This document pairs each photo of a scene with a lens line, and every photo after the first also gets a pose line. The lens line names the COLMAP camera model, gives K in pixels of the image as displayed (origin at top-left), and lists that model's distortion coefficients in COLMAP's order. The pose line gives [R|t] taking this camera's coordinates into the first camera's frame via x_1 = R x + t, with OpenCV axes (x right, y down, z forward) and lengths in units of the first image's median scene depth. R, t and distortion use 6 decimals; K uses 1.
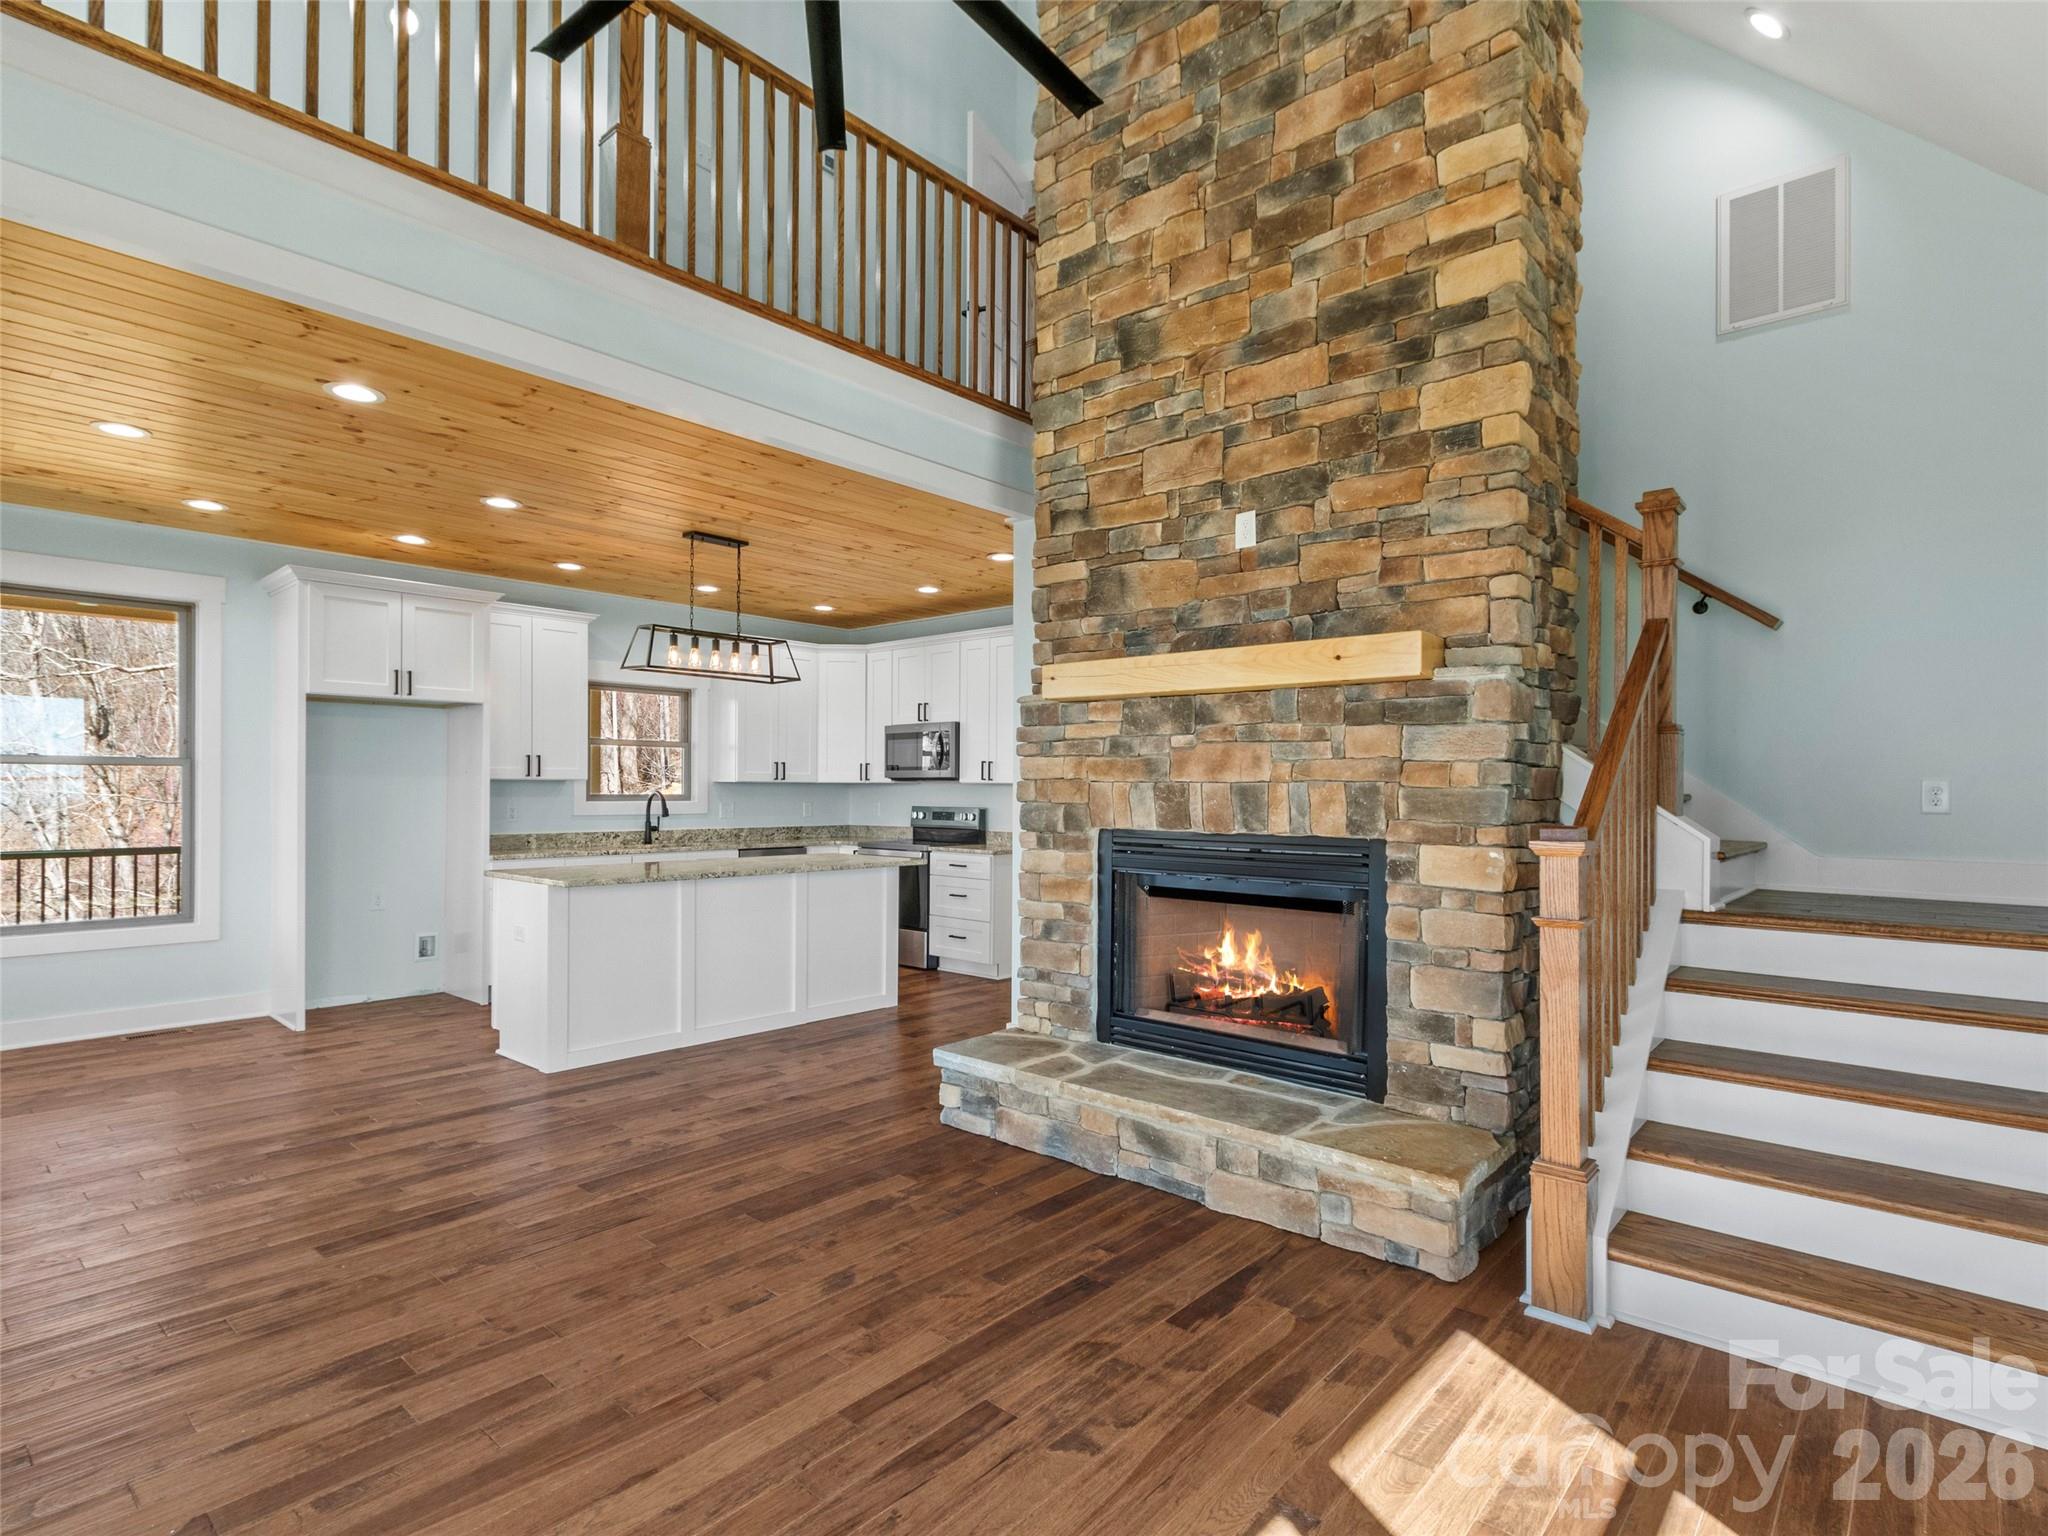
lens RADIAL K [[1044.2, 0, 1008.1], [0, 1044.2, 789.7], [0, 0, 1]] dist [0.004362, -0.001573]
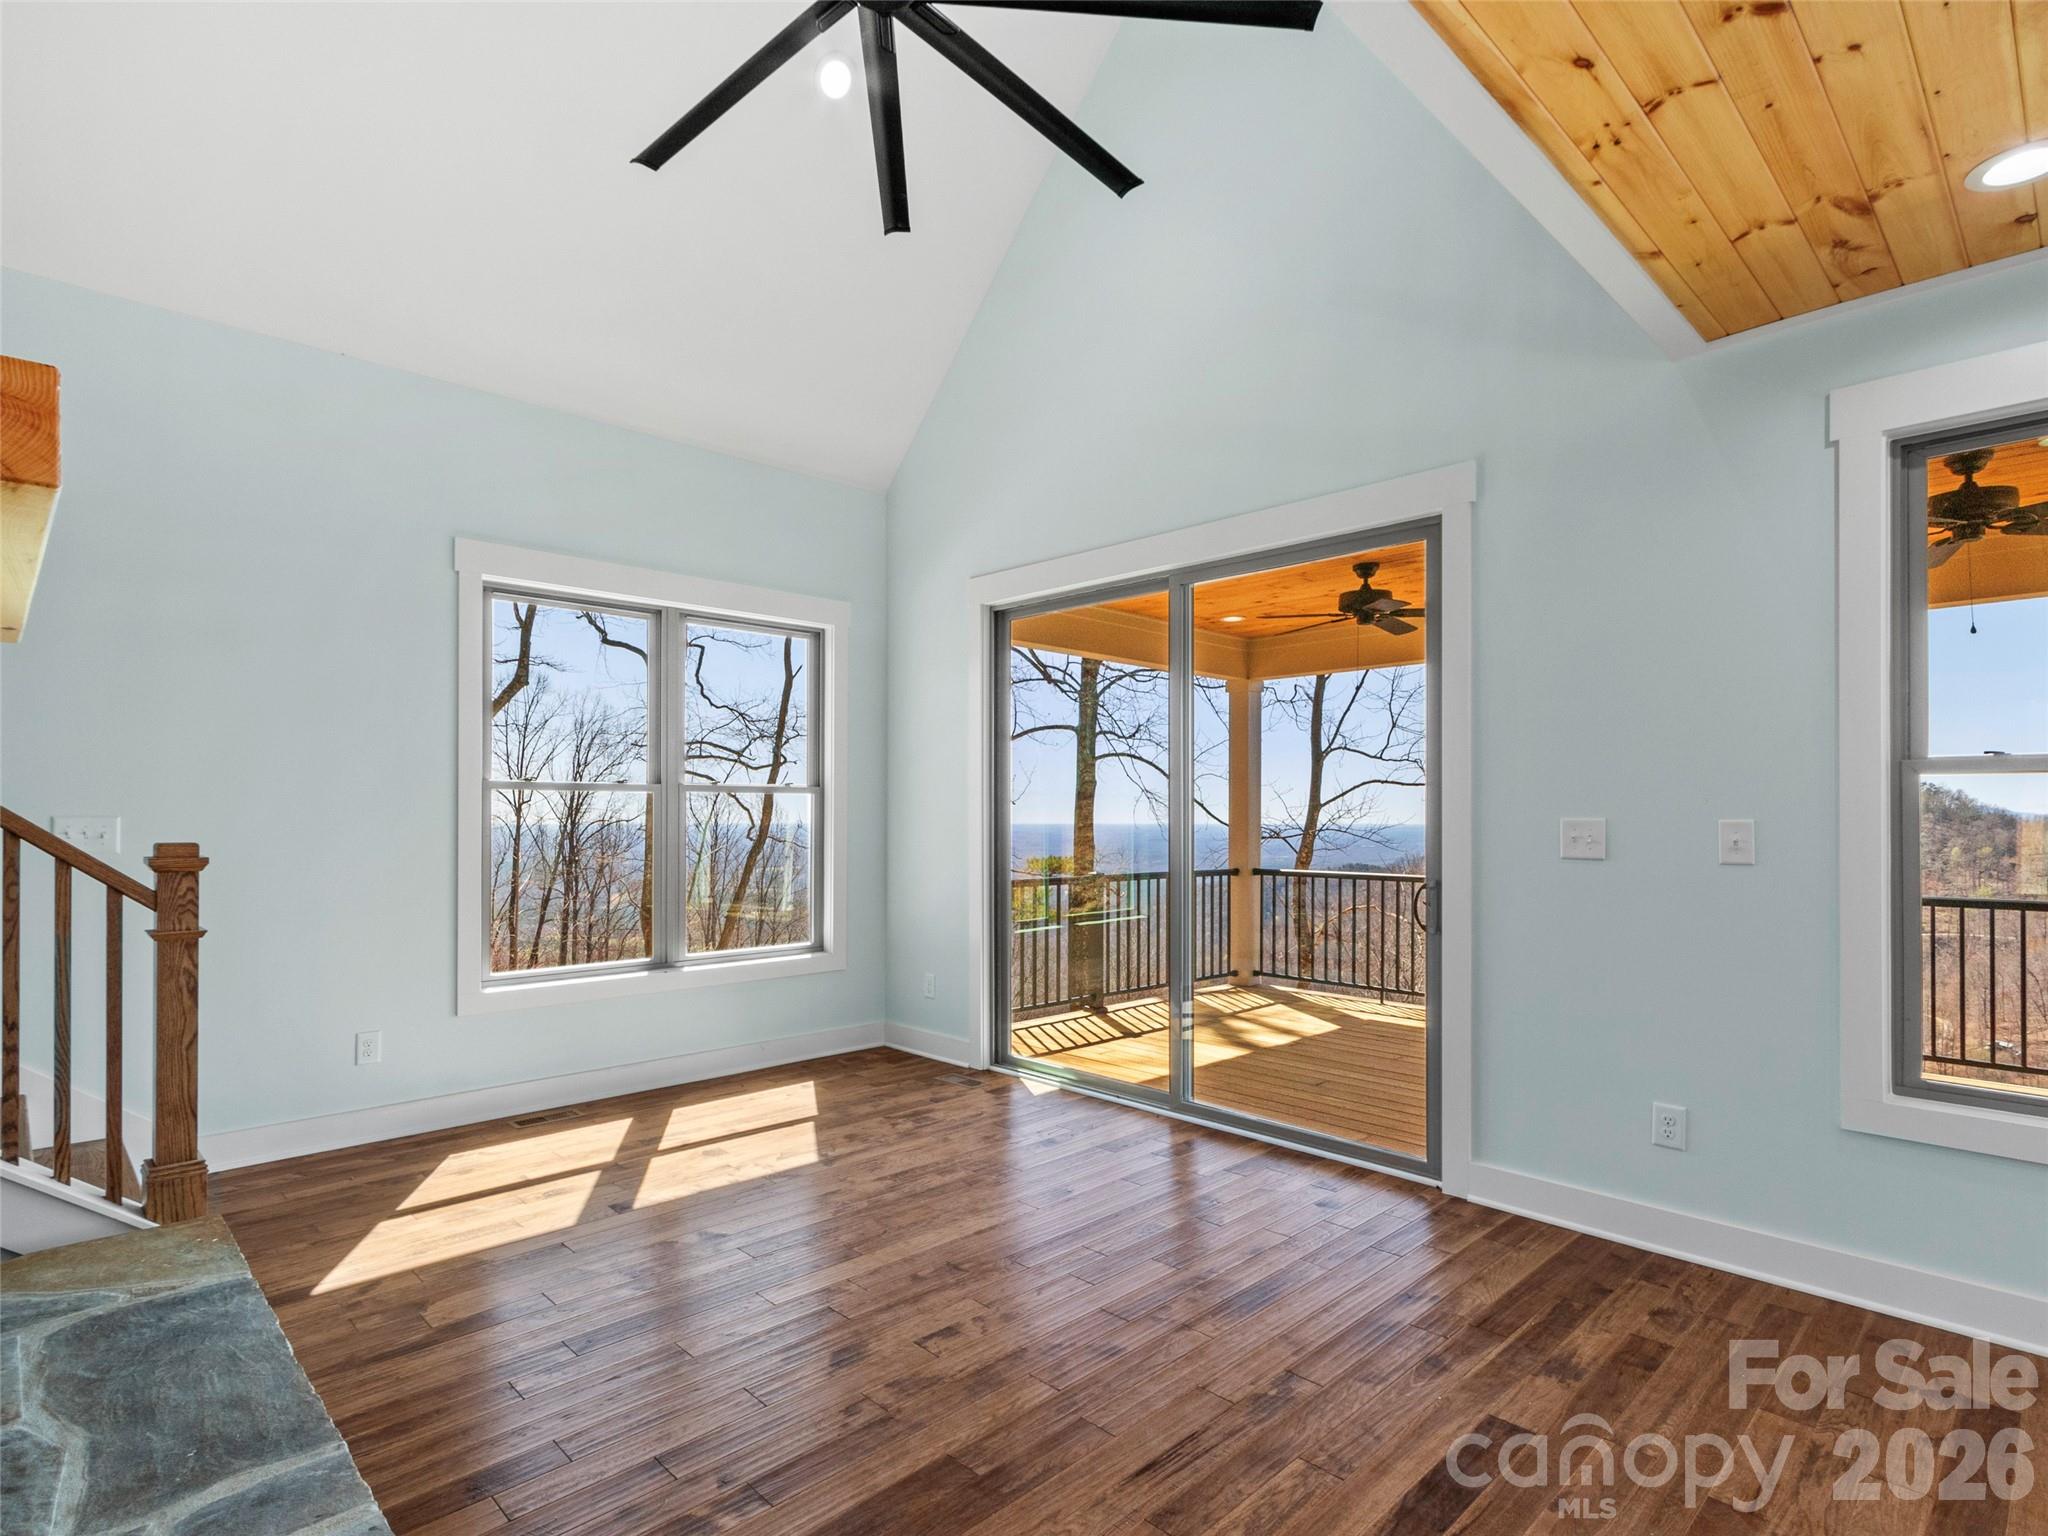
lens RADIAL K [[1044.2, 0, 1008.1], [0, 1044.2, 789.7], [0, 0, 1]] dist [0.004362, -0.001573]
pose [[-0.997208, -0.006471, 0.074389, -0.322104], [-0.007936, 0.999780, -0.019425, -0.003753], [-0.074247, -0.019962, -0.997040, 1.679685]]
